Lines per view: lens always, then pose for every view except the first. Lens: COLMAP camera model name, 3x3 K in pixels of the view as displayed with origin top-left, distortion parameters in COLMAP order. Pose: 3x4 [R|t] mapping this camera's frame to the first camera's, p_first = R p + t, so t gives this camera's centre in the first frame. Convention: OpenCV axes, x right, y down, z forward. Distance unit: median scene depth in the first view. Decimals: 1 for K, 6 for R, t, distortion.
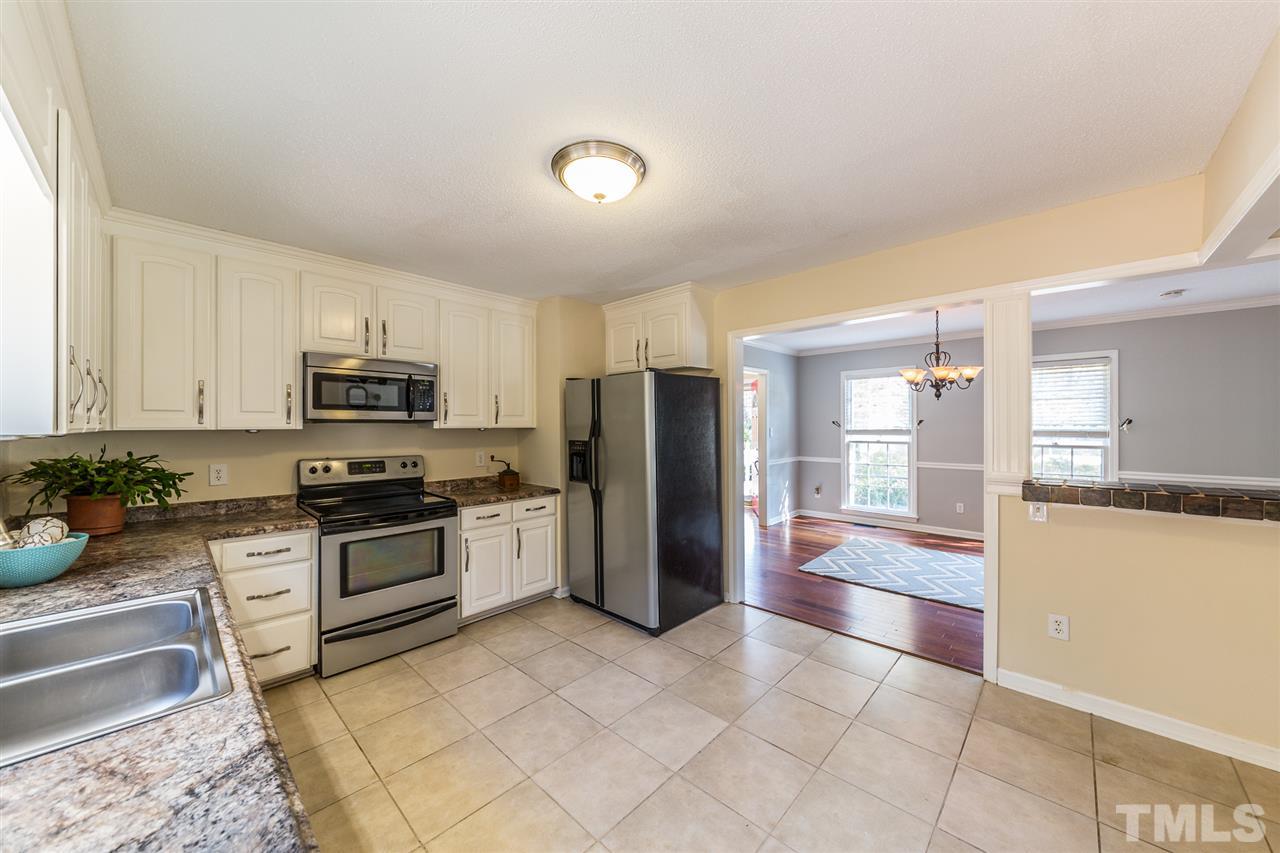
lens RADIAL K [[451.2, 0, 643.8], [0, 451.2, 425.3], [0, 0, 1]] dist [0.000380, -0.000143]
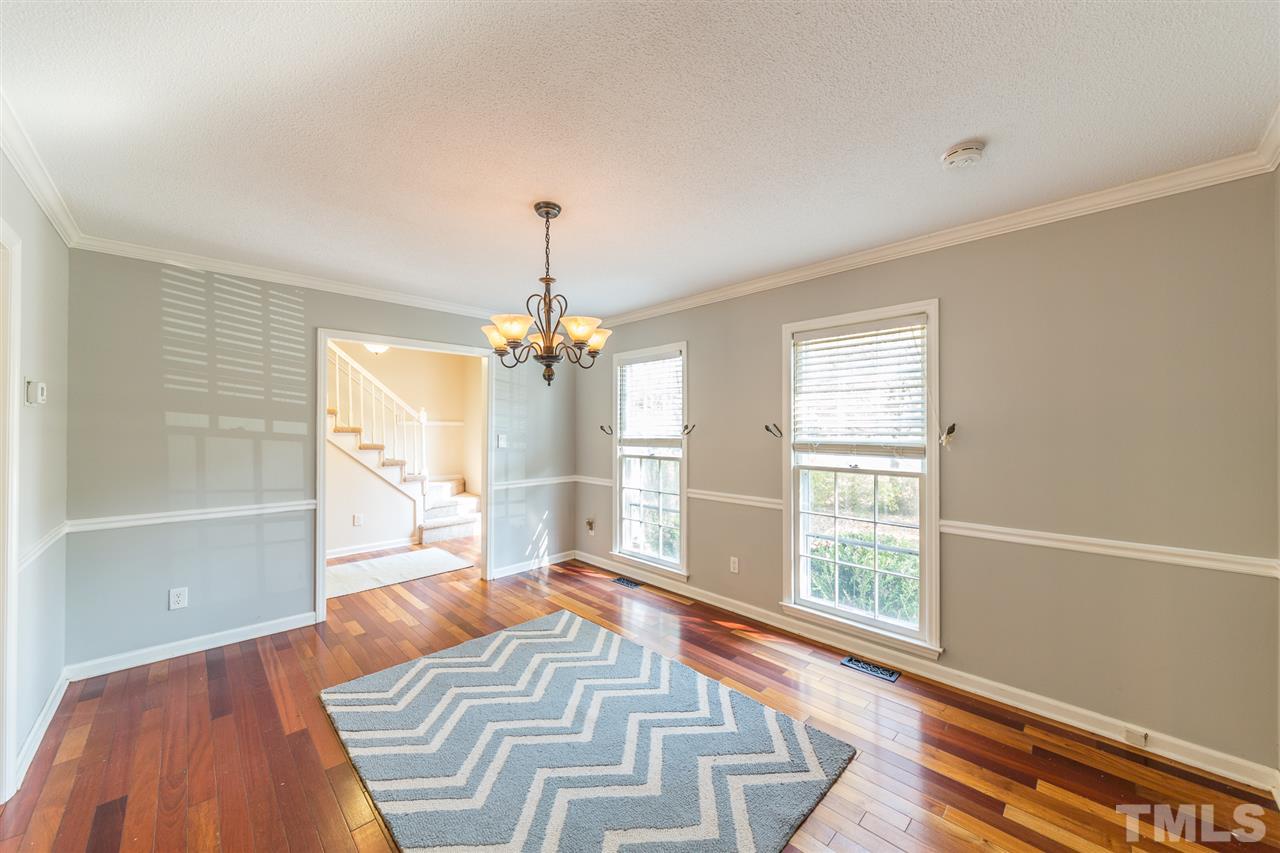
lens RADIAL K [[451.2, 0, 643.8], [0, 451.2, 425.3], [0, 0, 1]] dist [0.000380, -0.000143]
pose [[0.999035, 0.006800, -0.043393, 0.666253], [-0.007278, 0.999914, -0.010876, -0.003952], [0.043315, 0.011181, 0.998999, 0.405624]]
